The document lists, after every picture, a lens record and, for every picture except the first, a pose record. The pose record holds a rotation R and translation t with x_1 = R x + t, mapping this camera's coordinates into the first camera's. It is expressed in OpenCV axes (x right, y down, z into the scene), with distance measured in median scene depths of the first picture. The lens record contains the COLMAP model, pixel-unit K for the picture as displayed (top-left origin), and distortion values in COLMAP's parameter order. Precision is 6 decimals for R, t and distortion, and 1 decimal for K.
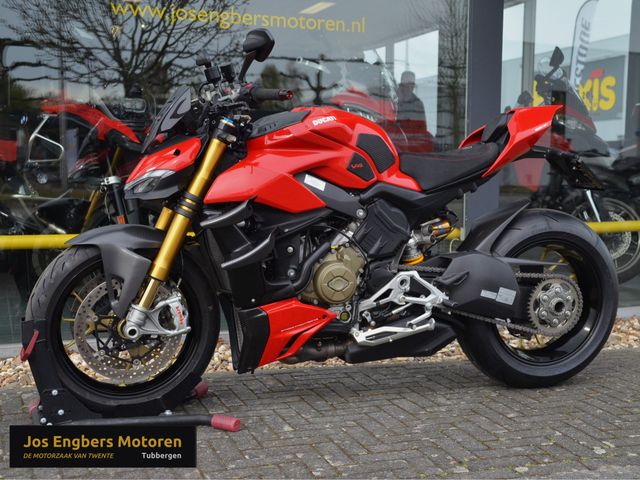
lens RADIAL K [[894.3, 0, 320.0], [0, 894.3, 240.0], [0, 0, 1]] dist [0.006036, 0.385516]
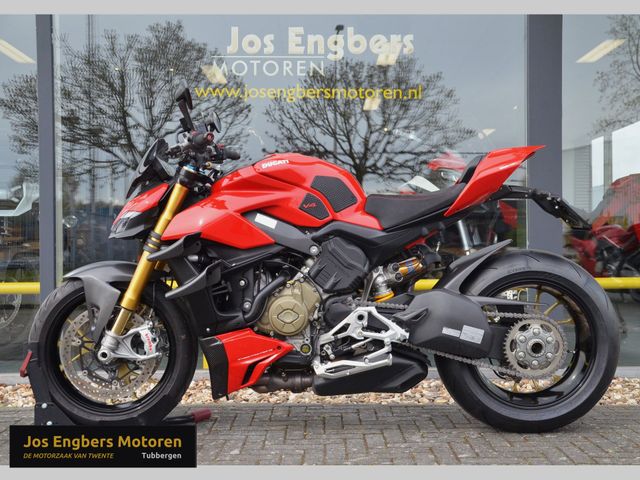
lens RADIAL K [[742.7, 0, 320.0], [0, 742.7, 240.0], [0, 0, 1]] dist [0.002292, 0.230462]
pose [[0.948870, -0.015435, -0.315290, 0.321193], [-0.013121, 0.996012, -0.088250, 0.034649], [0.315395, 0.087874, 0.944883, 0.169471]]
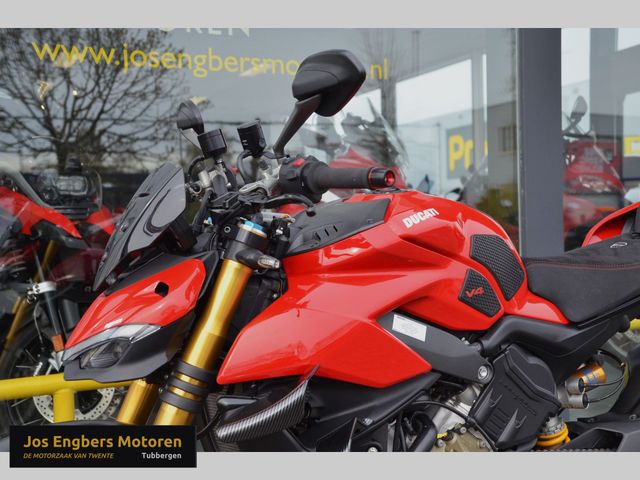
lens RADIAL K [[867.5, 0, 331.1], [0, 867.5, 249.9], [0, 0, 1]] dist [0.014762, 0.593499]
pose [[0.995474, -0.041658, 0.085414, -0.094570], [0.046122, 0.997635, -0.050972, -0.083339], [-0.083088, 0.054681, 0.995041, 0.436354]]
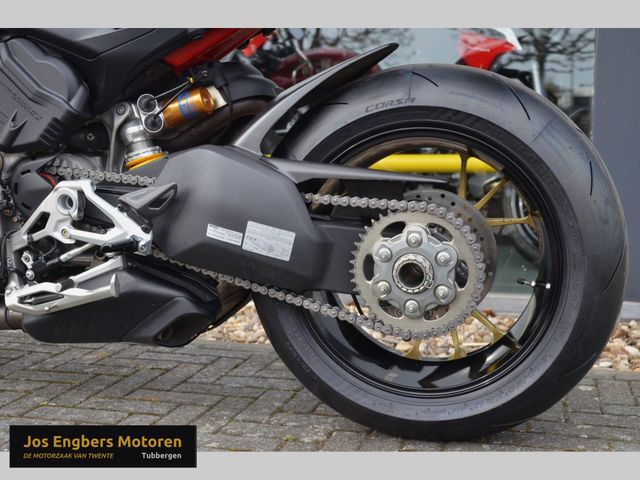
lens RADIAL K [[742.7, 0, 320.0], [0, 742.7, 240.0], [0, 0, 1]] dist [0.002292, 0.230462]
pose [[0.834935, 0.056645, -0.547425, 0.458992], [-0.030735, 0.997936, 0.056385, 0.040968], [0.549489, -0.030253, 0.834953, 0.719702]]
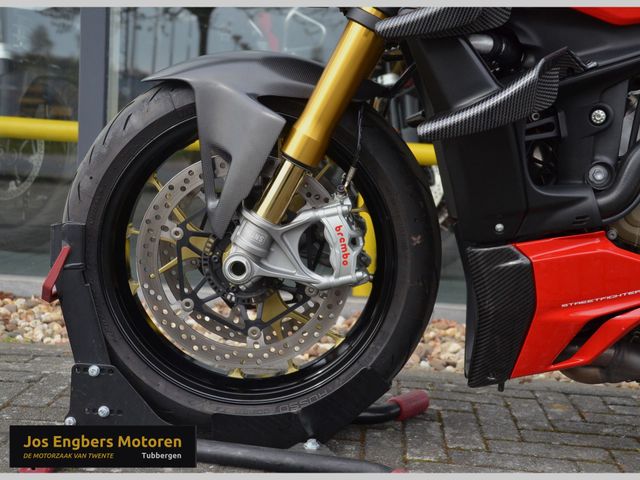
lens RADIAL K [[906.1, 0, 353.8], [0, 906.1, 218.3], [0, 0, 1]] dist [0.040596, 0.109691]
pose [[0.929935, 0.084839, -0.357803, 0.016425], [-0.086613, 0.996180, 0.011097, 0.060705], [0.357378, 0.020671, 0.933731, 0.527212]]
